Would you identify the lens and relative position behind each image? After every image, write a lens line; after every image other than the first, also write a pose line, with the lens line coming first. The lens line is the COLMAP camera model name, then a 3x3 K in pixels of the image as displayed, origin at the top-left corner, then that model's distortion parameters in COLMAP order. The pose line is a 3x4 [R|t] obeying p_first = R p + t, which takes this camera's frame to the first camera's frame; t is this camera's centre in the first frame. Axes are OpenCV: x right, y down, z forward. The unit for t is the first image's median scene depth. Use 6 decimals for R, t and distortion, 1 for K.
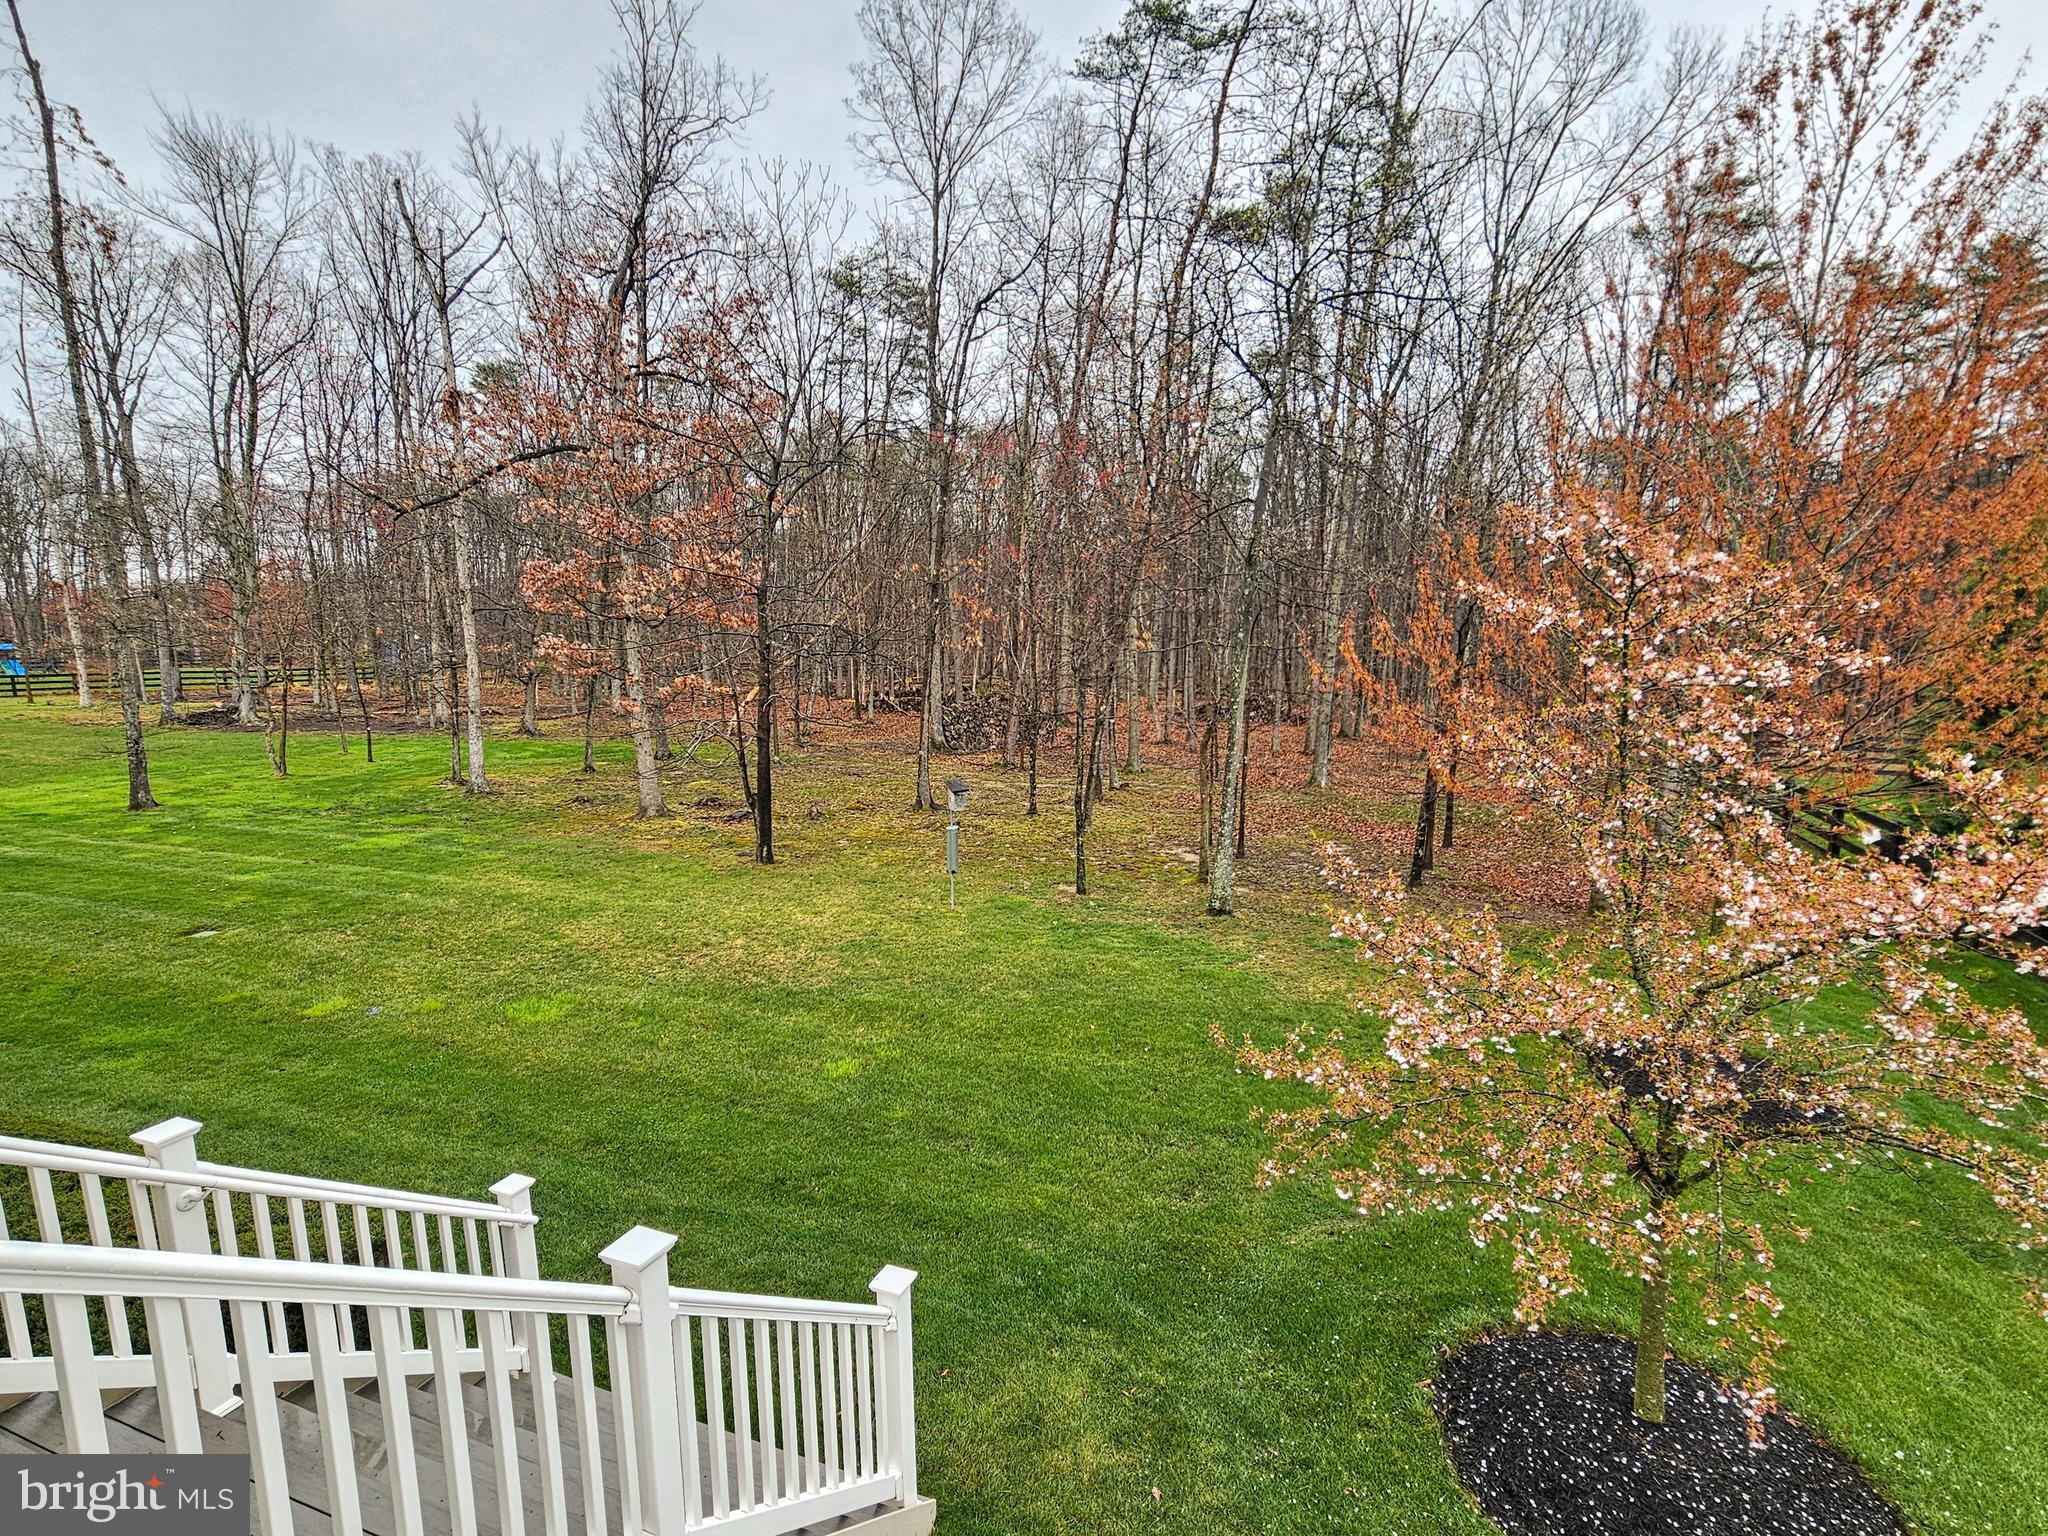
lens RADIAL K [[1013.5, 0, 1024.0], [0, 1013.5, 768.0], [0, 0, 1]] dist [0.000065, 0.000159]
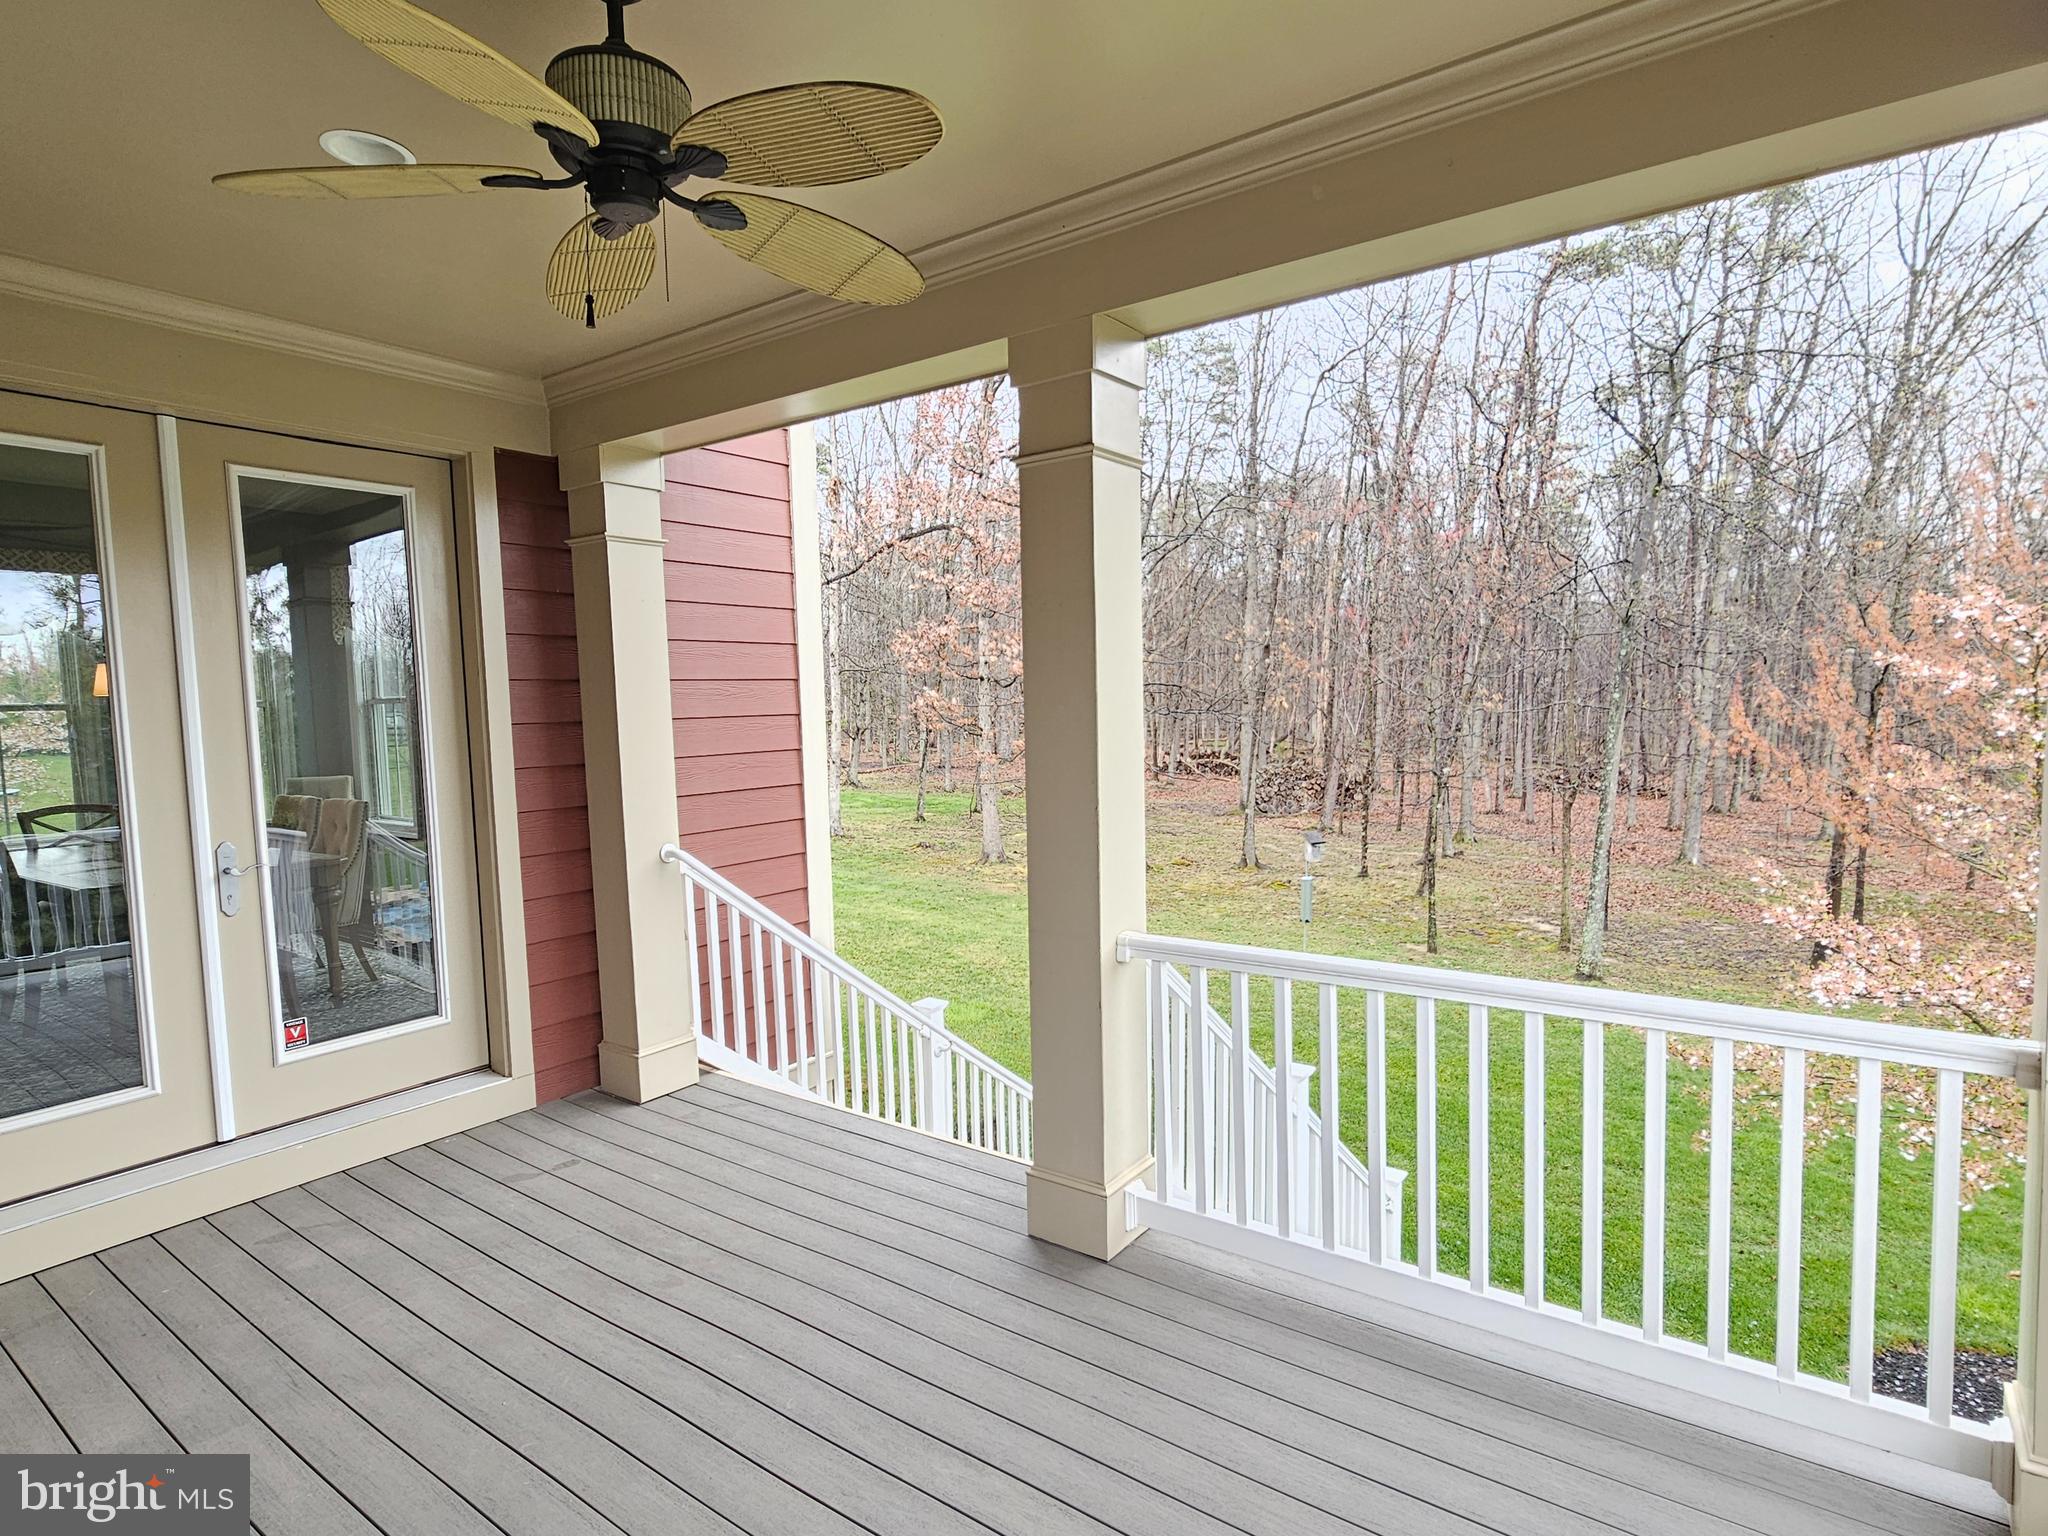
lens RADIAL K [[1087.3, 0, 1024.0], [0, 1087.3, 768.0], [0, 0, 1]] dist [0.001563, -0.000374]
pose [[0.967666, 0.020556, -0.251394, -0.046842], [-0.036510, 0.997592, -0.058963, 0.014186], [0.249577, 0.066234, 0.966087, -0.101693]]
